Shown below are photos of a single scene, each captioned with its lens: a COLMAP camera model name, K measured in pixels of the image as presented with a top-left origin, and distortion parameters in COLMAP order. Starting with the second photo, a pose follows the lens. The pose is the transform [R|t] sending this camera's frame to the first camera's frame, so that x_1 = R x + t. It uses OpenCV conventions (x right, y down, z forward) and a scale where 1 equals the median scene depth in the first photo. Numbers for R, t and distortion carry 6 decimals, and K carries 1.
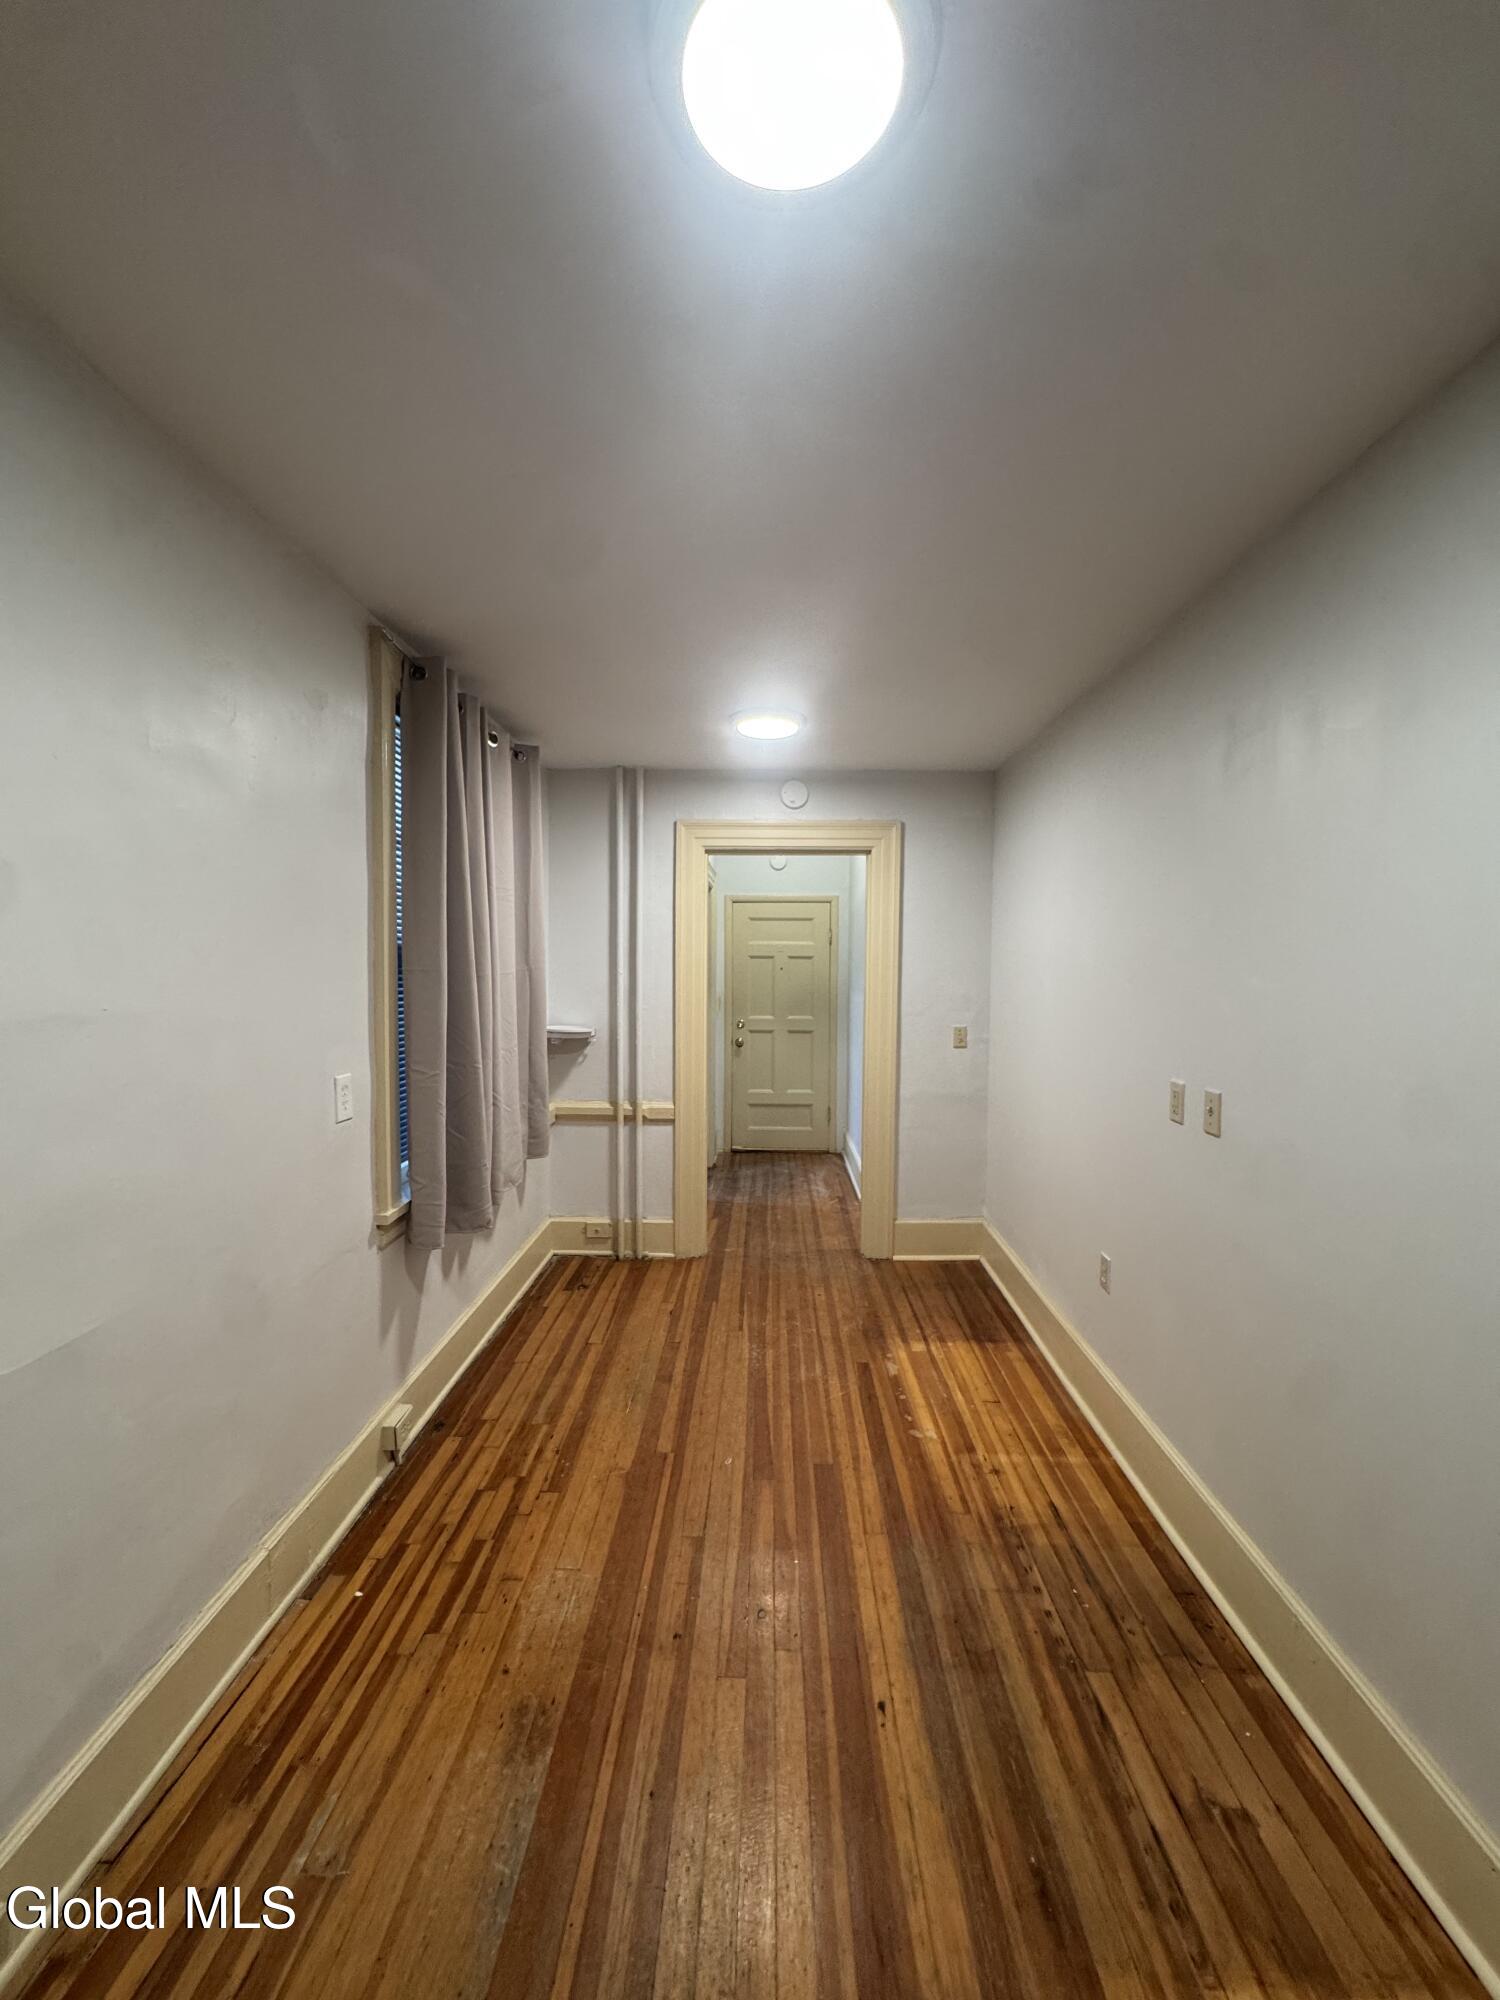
lens RADIAL K [[804.8, 0, 750.0], [0, 804.8, 1000.0], [0, 0, 1]] dist [0.000678, 0.000316]
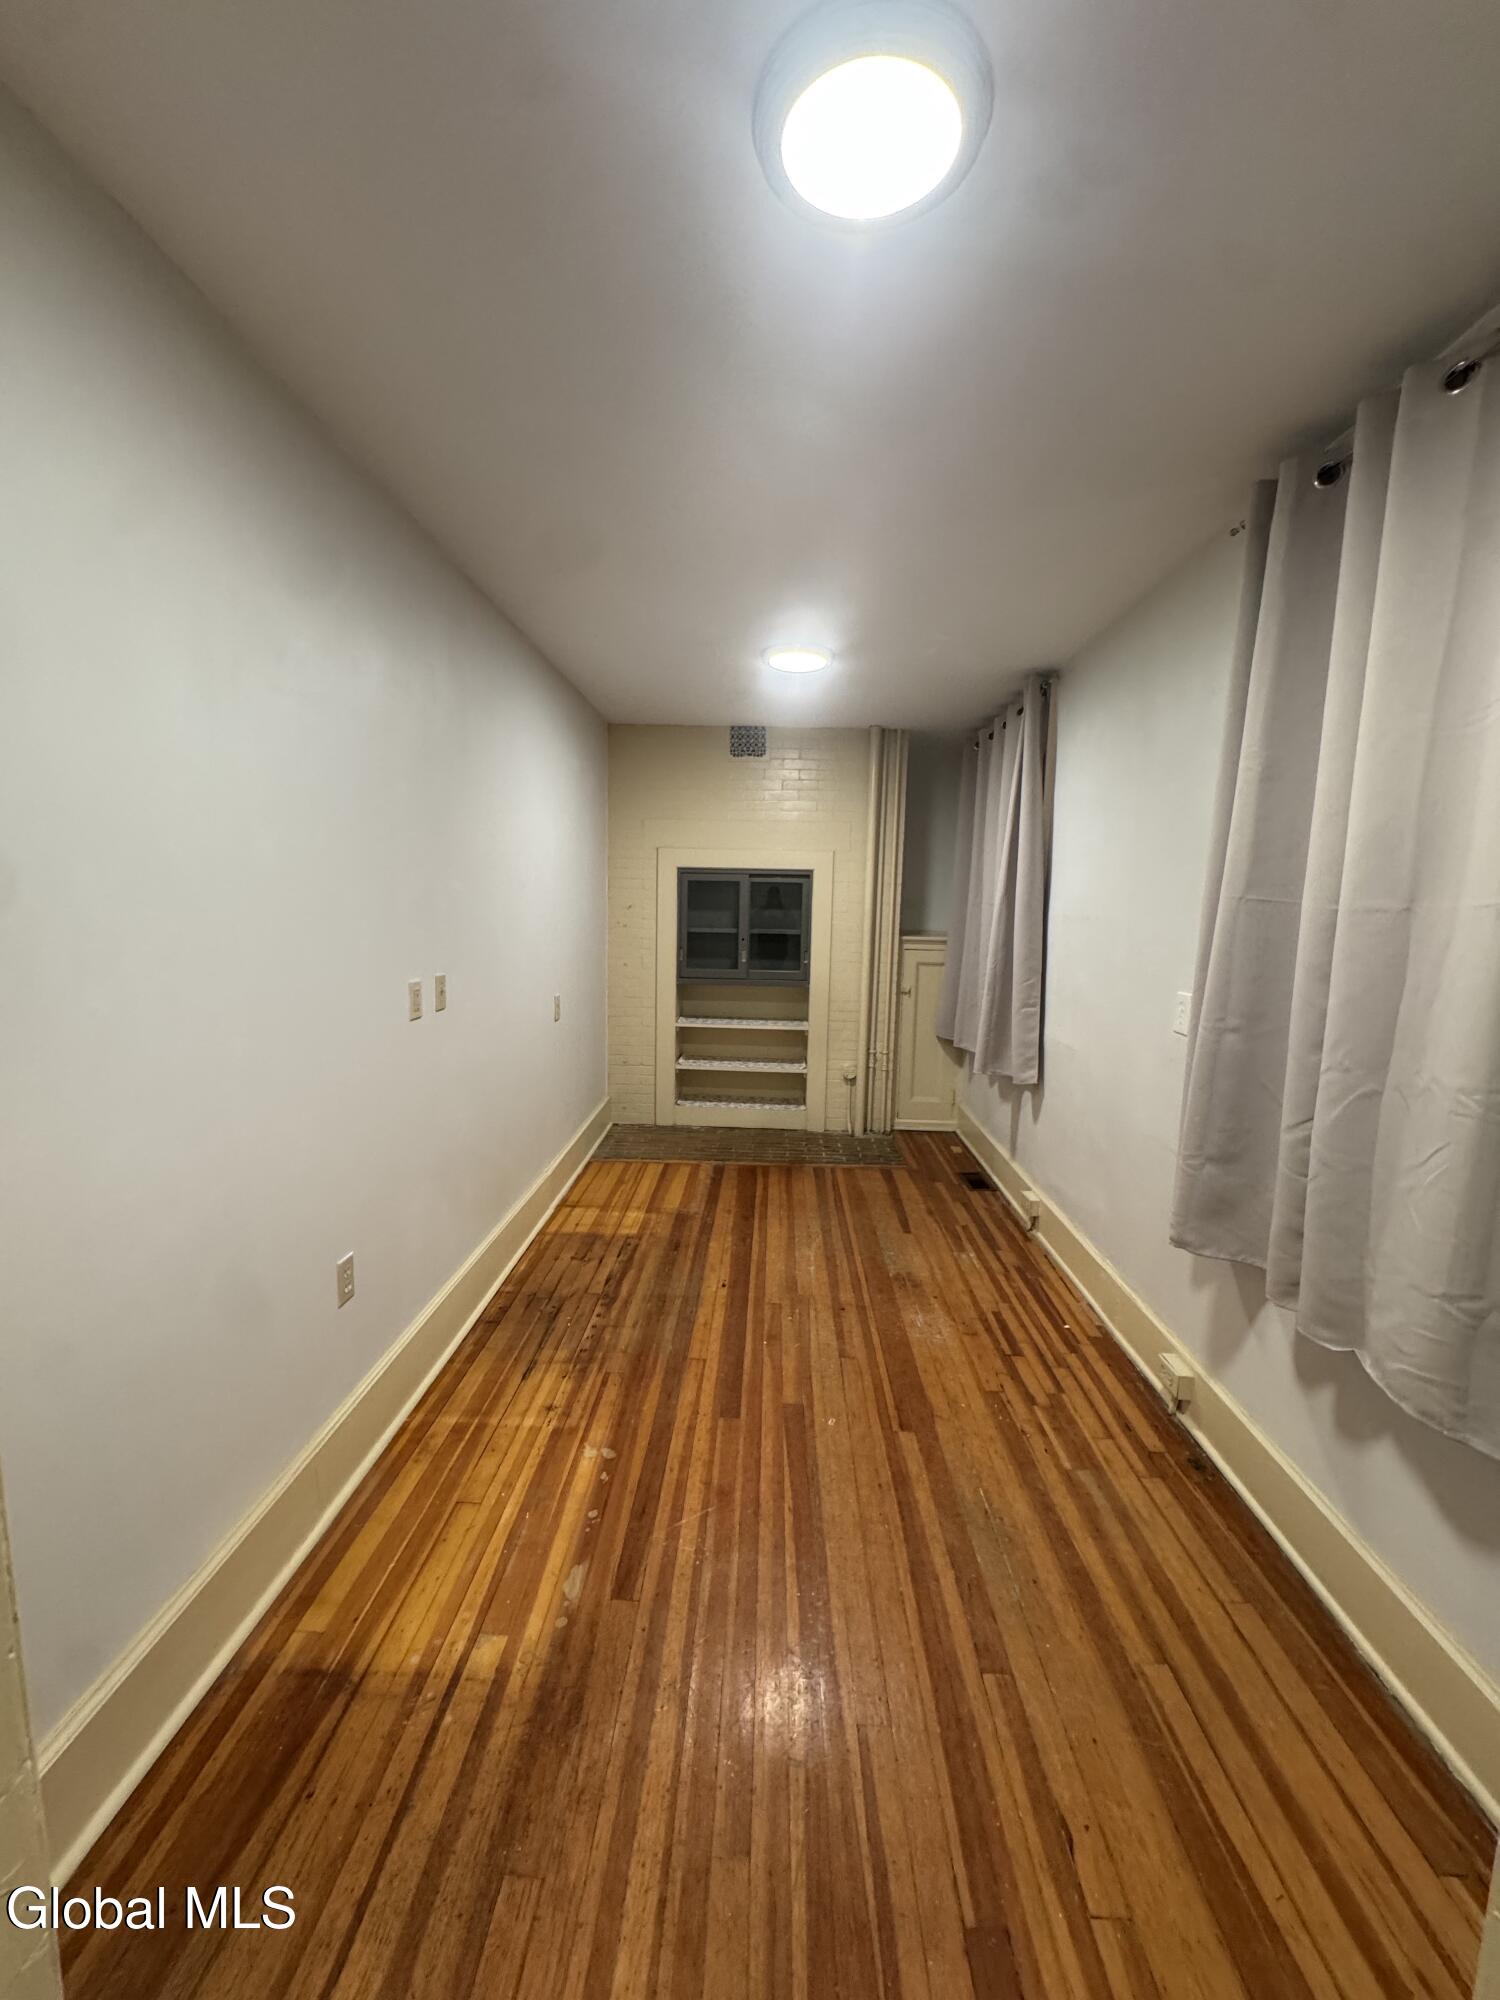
lens RADIAL K [[804.8, 0, 750.0], [0, 804.8, 1000.0], [0, 0, 1]] dist [0.000678, 0.000316]
pose [[-0.999545, -0.029976, 0.003209, 0.076816], [-0.029027, 0.985686, 0.166073, -0.054746], [-0.008141, 0.165905, -0.986108, 1.792165]]
